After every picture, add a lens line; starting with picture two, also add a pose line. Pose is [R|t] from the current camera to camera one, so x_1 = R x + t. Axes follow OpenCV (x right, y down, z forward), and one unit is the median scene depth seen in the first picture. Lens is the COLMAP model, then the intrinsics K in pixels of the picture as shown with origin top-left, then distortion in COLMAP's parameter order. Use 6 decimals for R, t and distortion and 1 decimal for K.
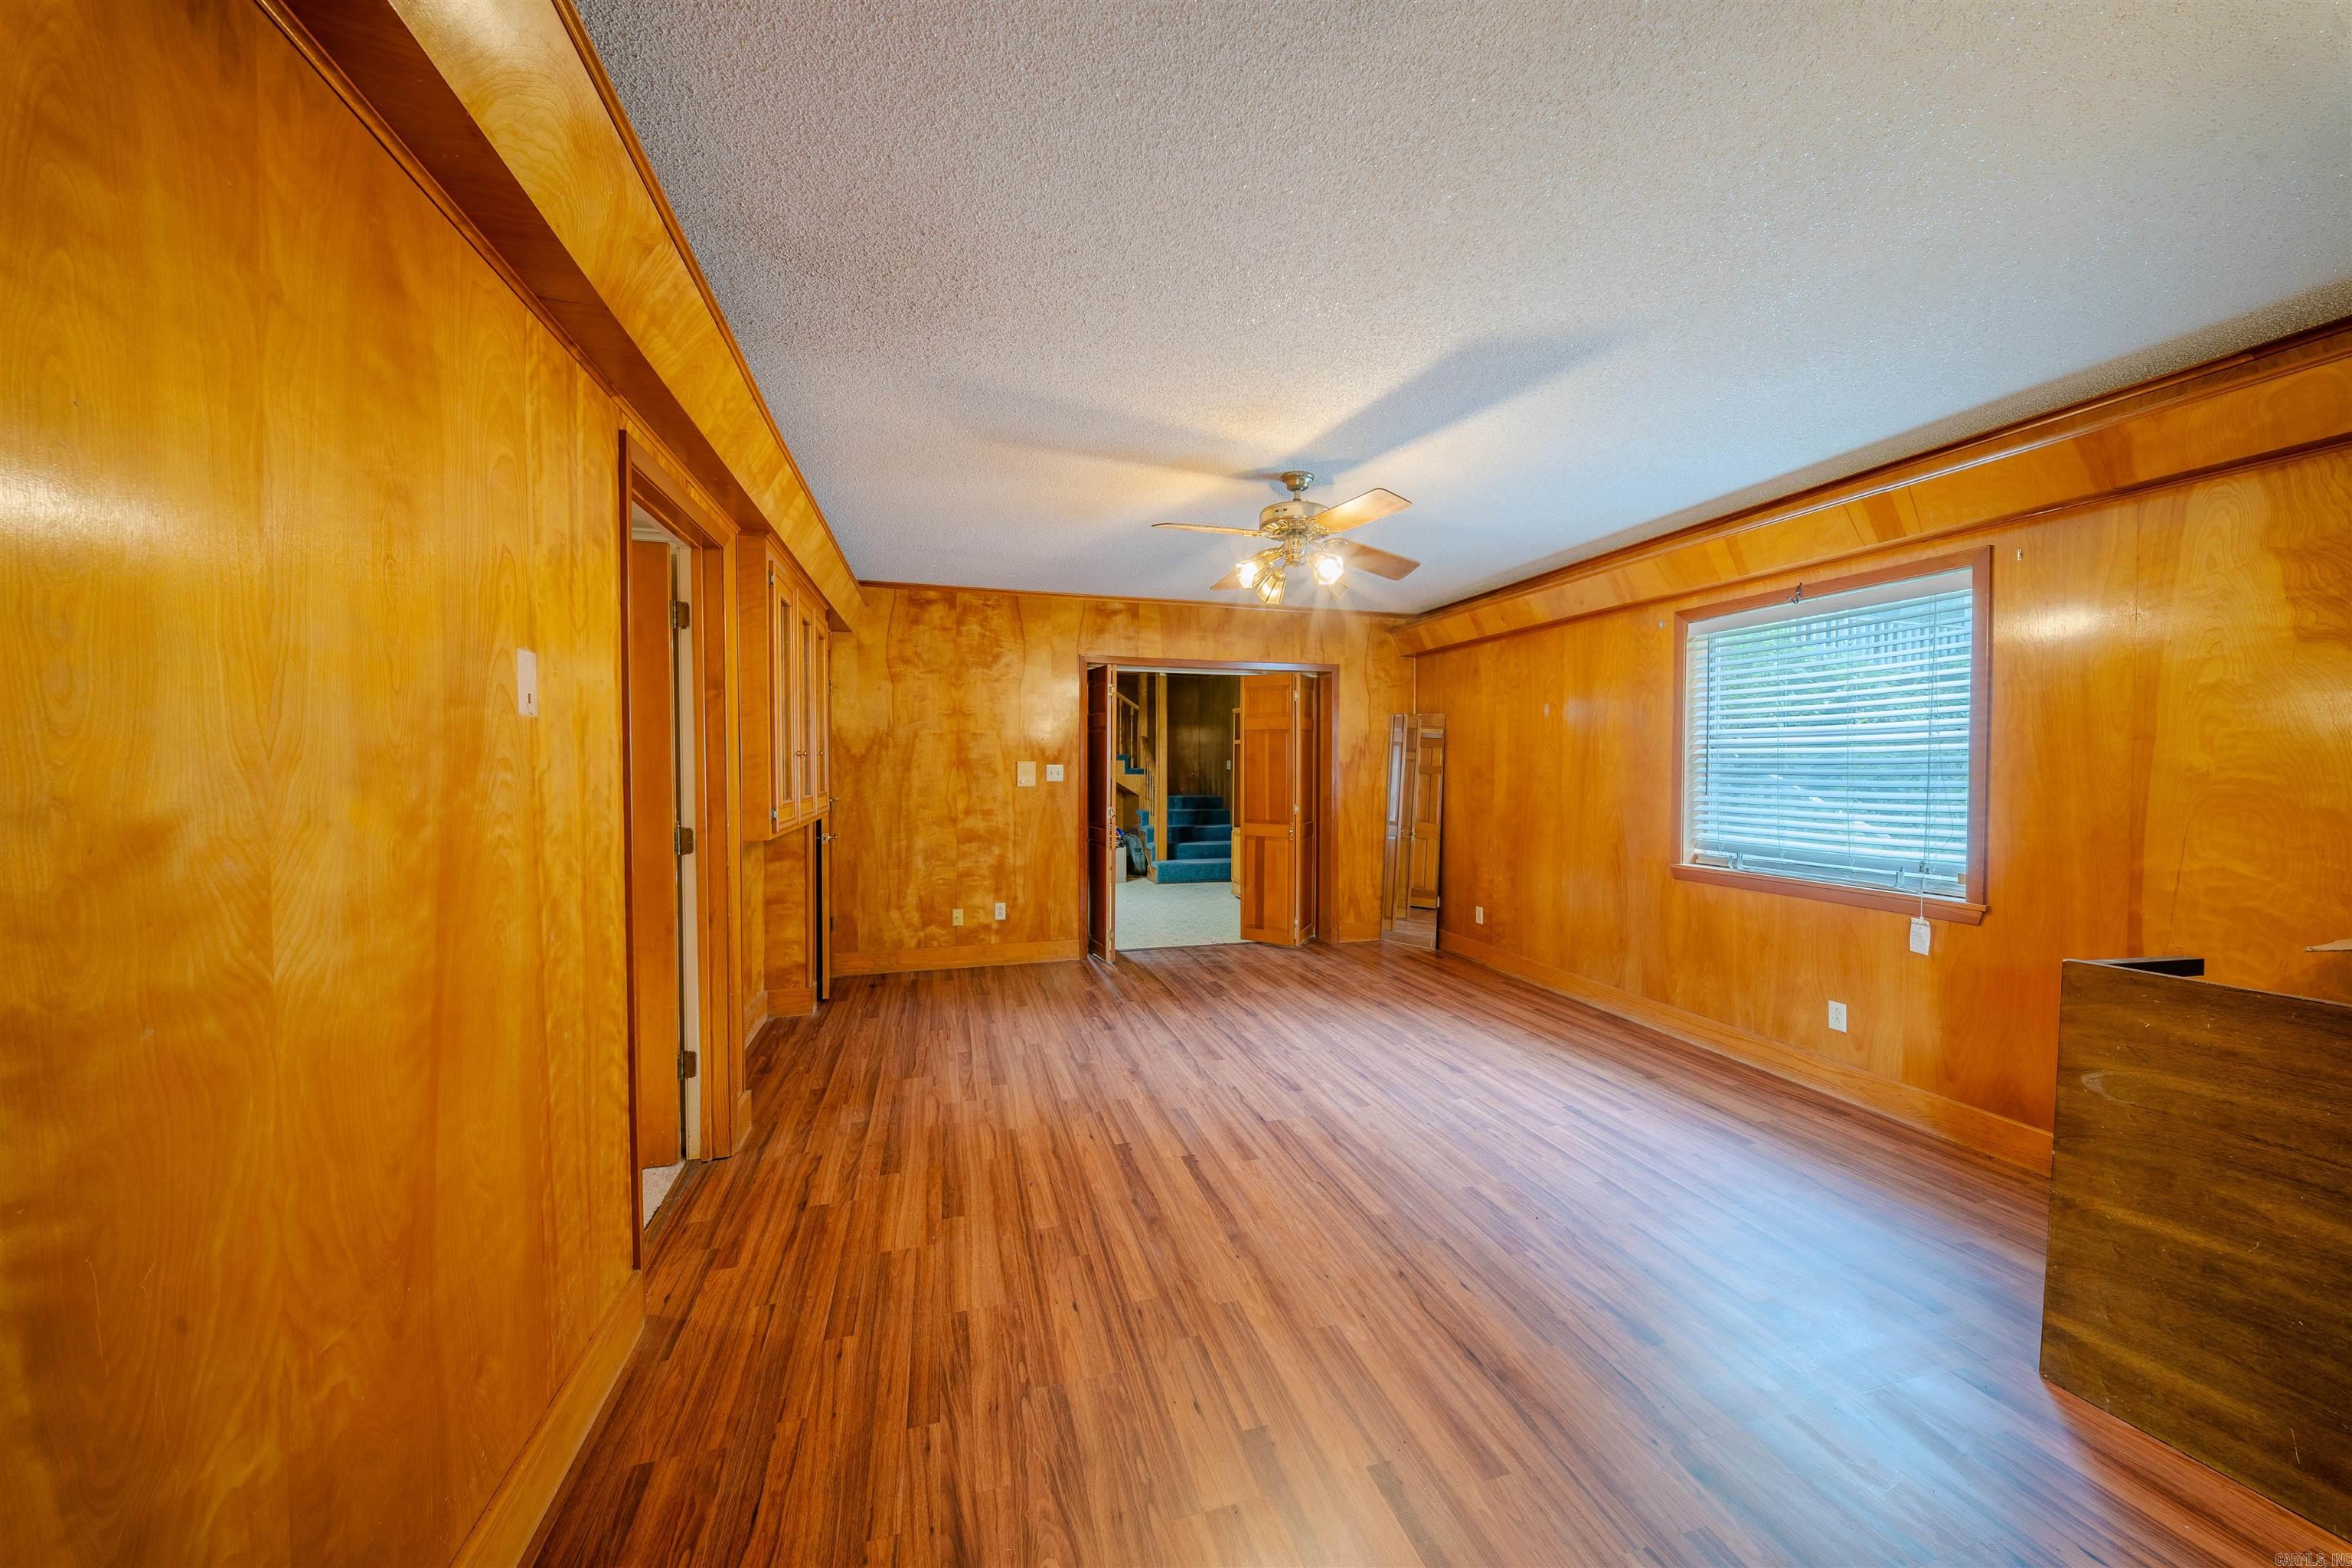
lens RADIAL K [[817.5, 0, 1176.0], [0, 817.5, 784.0], [0, 0, 1]] dist [-0.000076, -0.000013]
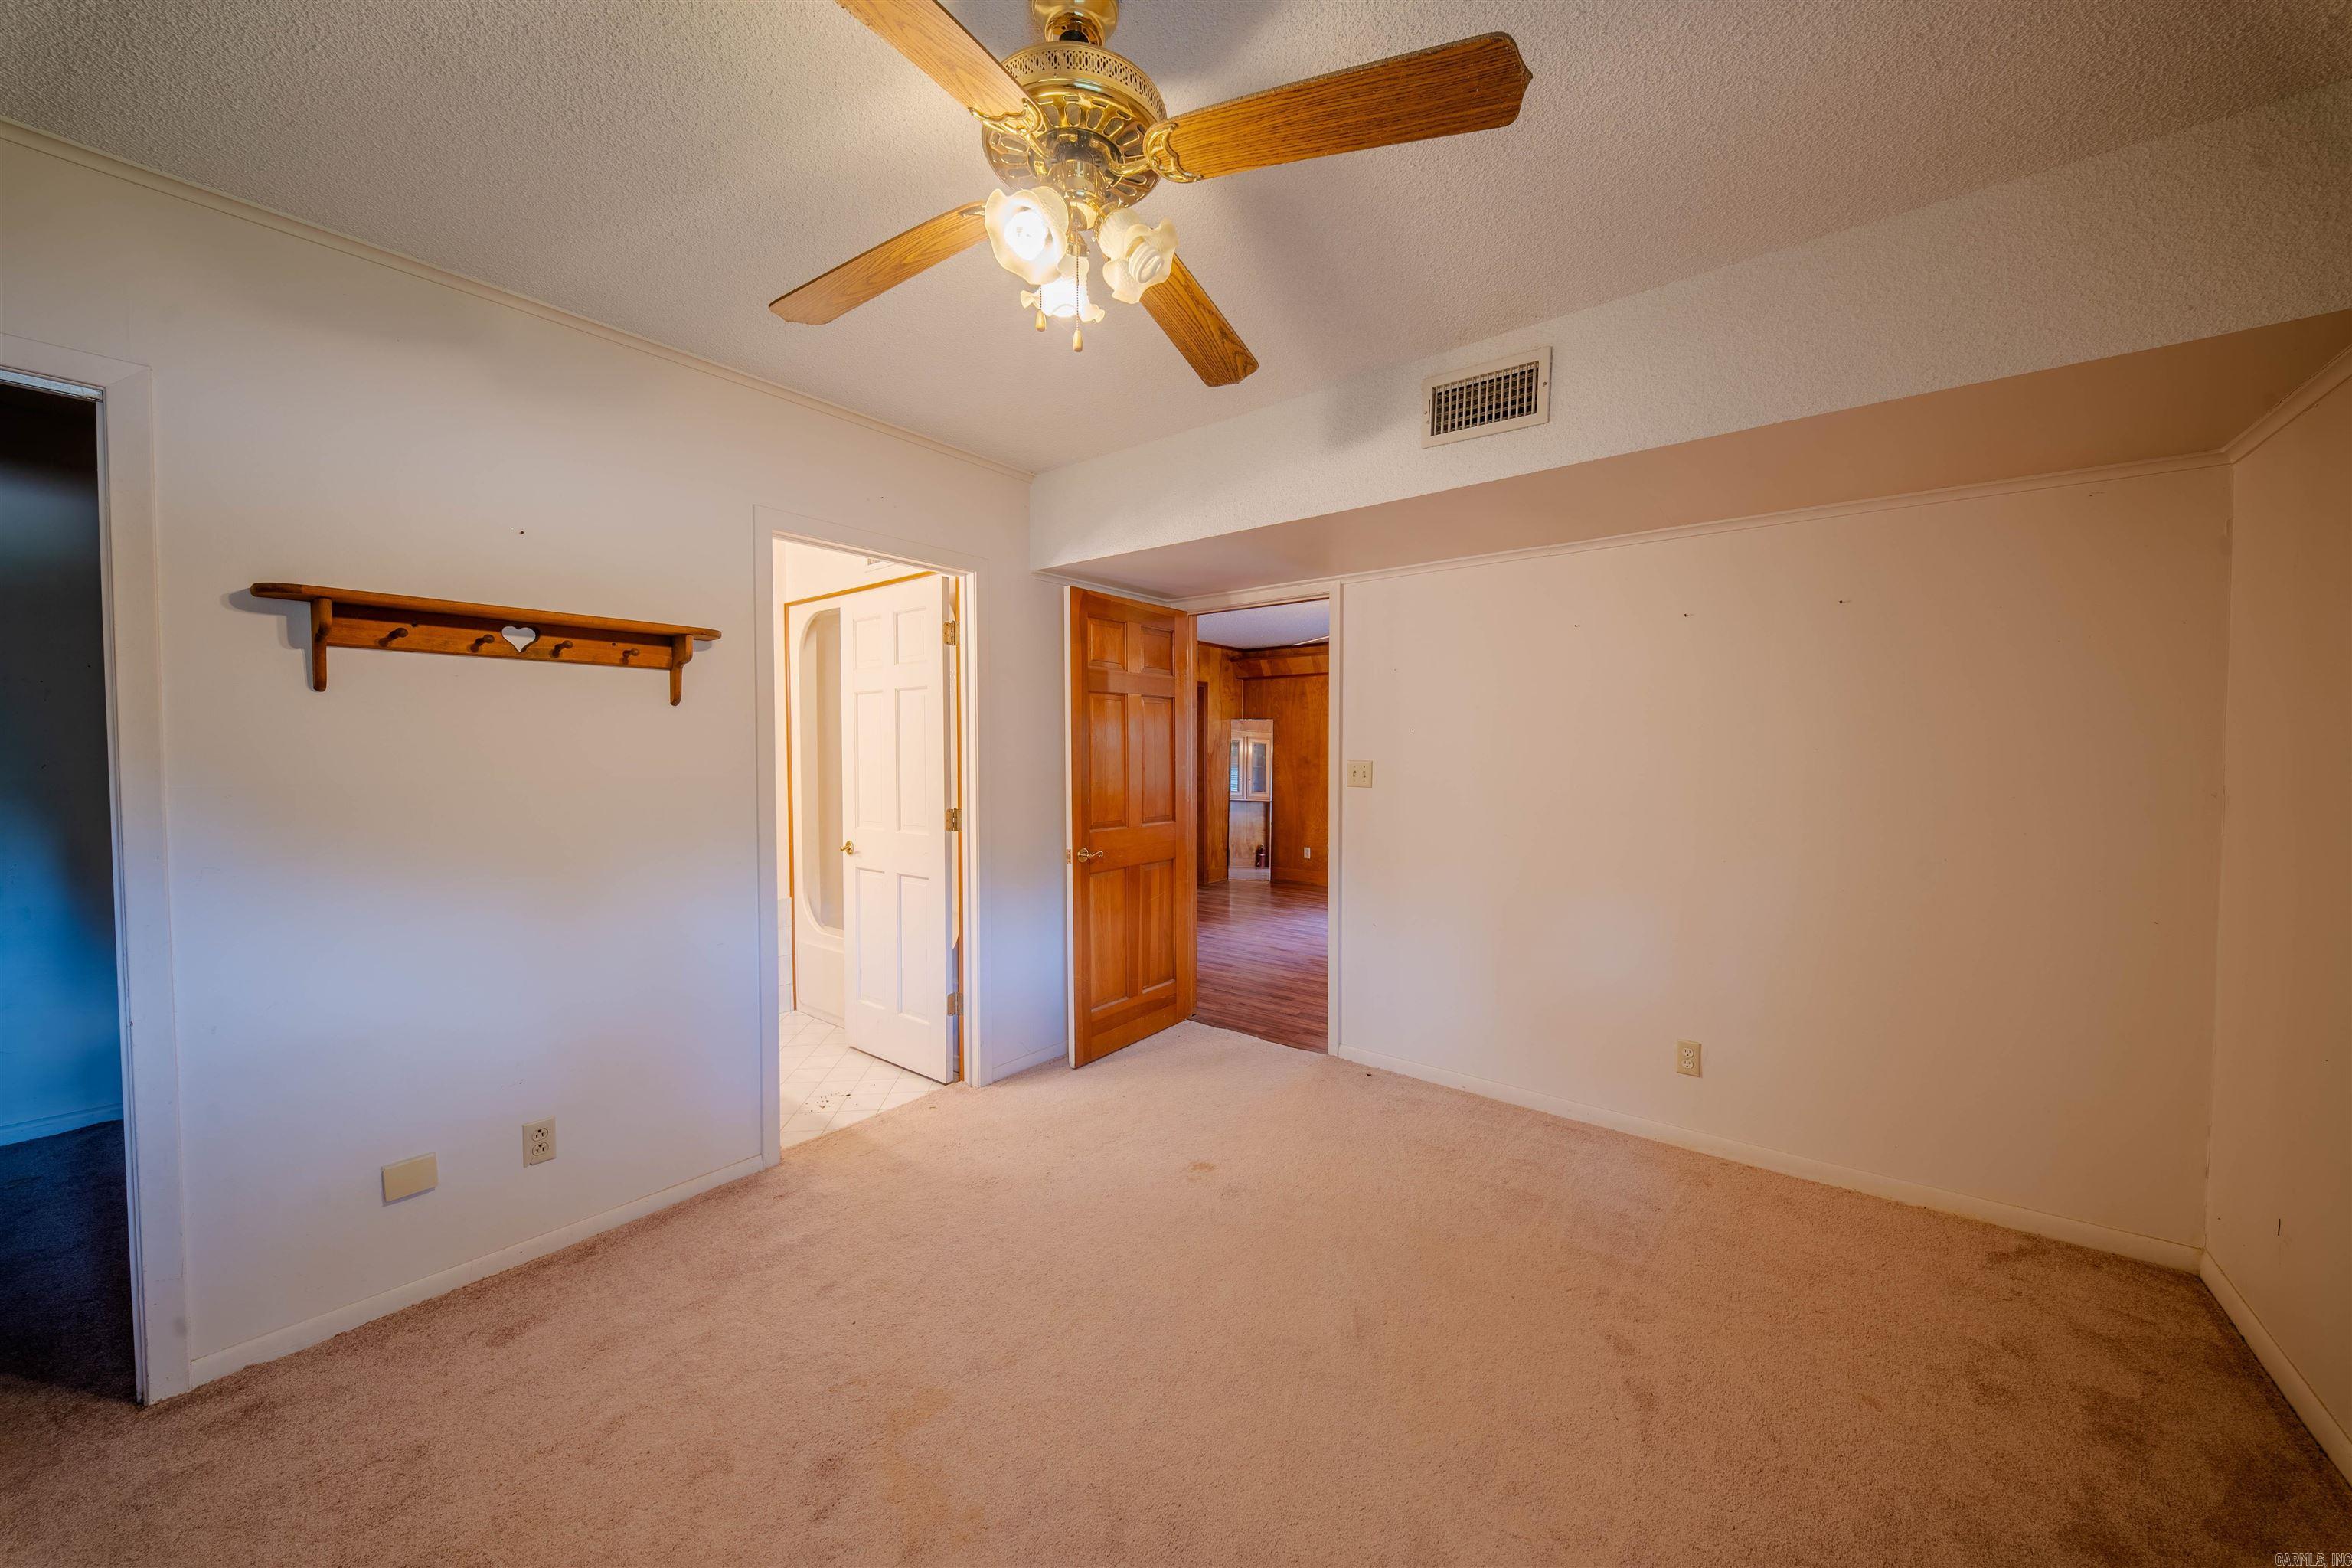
lens RADIAL K [[817.5, 0, 1176.0], [0, 817.5, 784.0], [0, 0, 1]] dist [-0.000076, -0.000013]
pose [[0.815125, -0.021445, 0.578888, -0.648061], [0.012694, 0.999736, 0.019160, -0.001448], [-0.579146, -0.008269, 0.815182, -0.099371]]
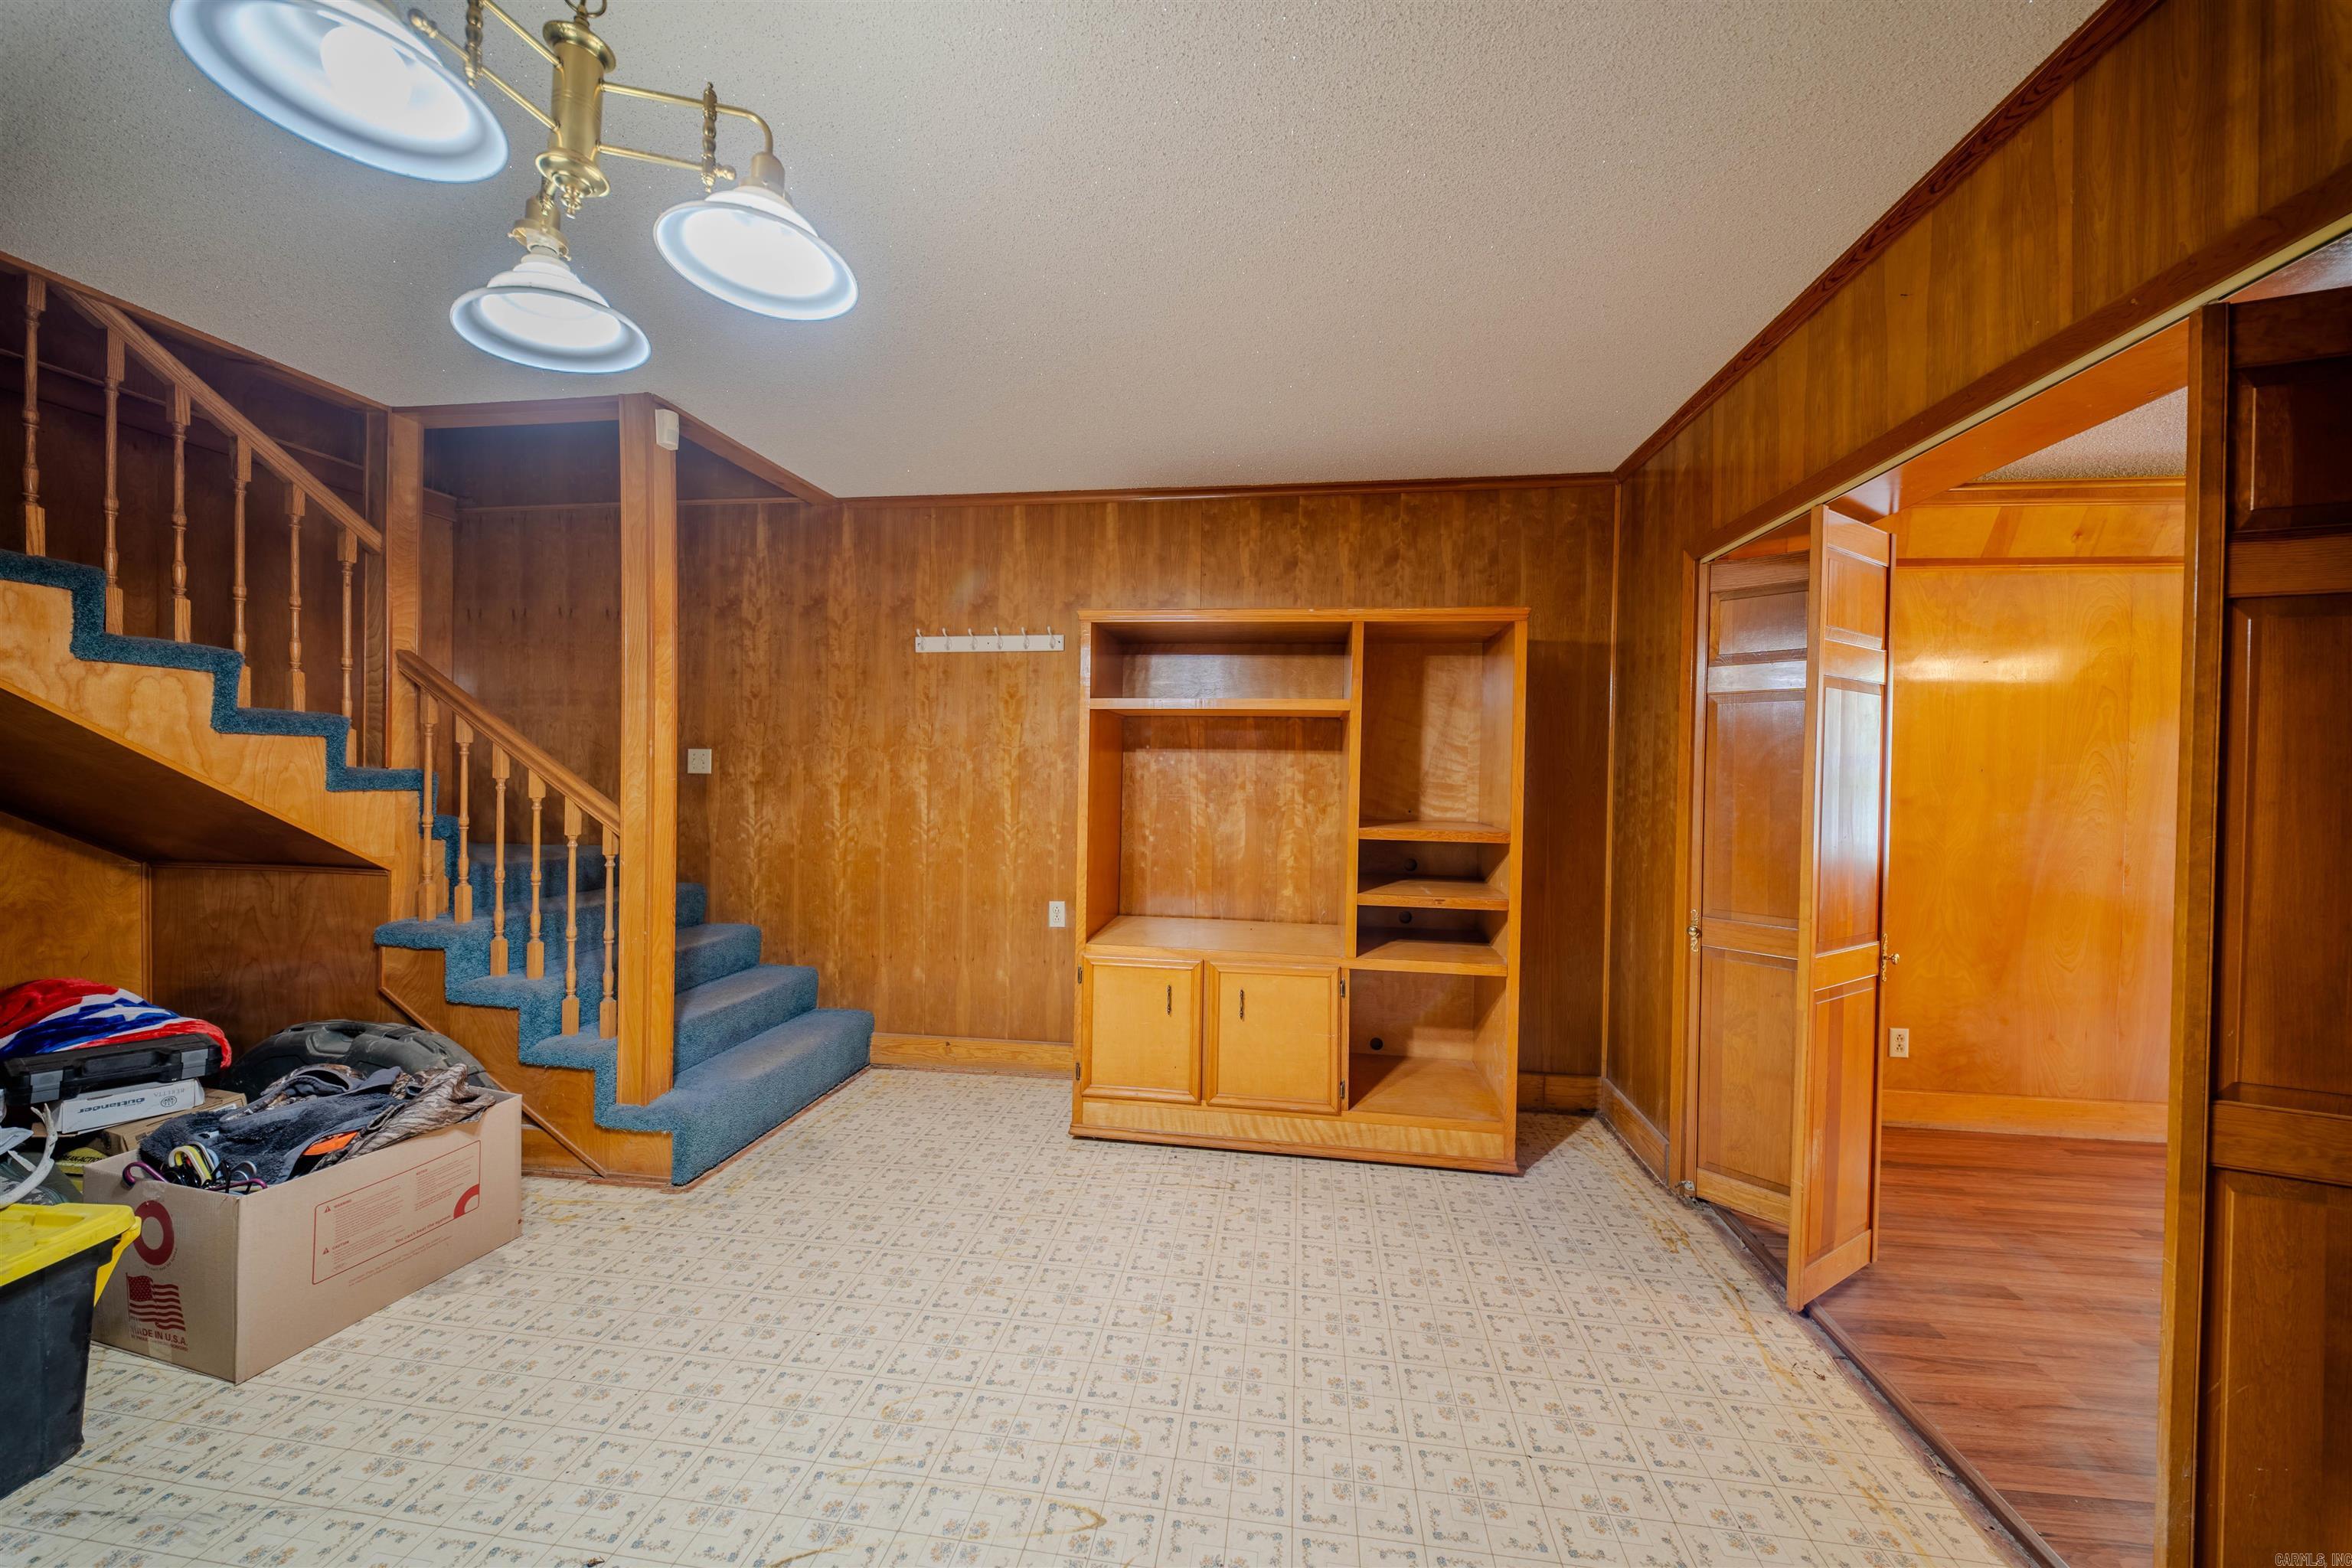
lens RADIAL K [[817.5, 0, 1176.0], [0, 817.5, 784.0], [0, 0, 1]] dist [-0.000076, -0.000013]
pose [[0.418782, -0.006153, 0.908066, -0.337907], [0.003050, 0.999981, 0.005369, -0.025826], [-0.908082, 0.000521, 0.418793, 1.106036]]
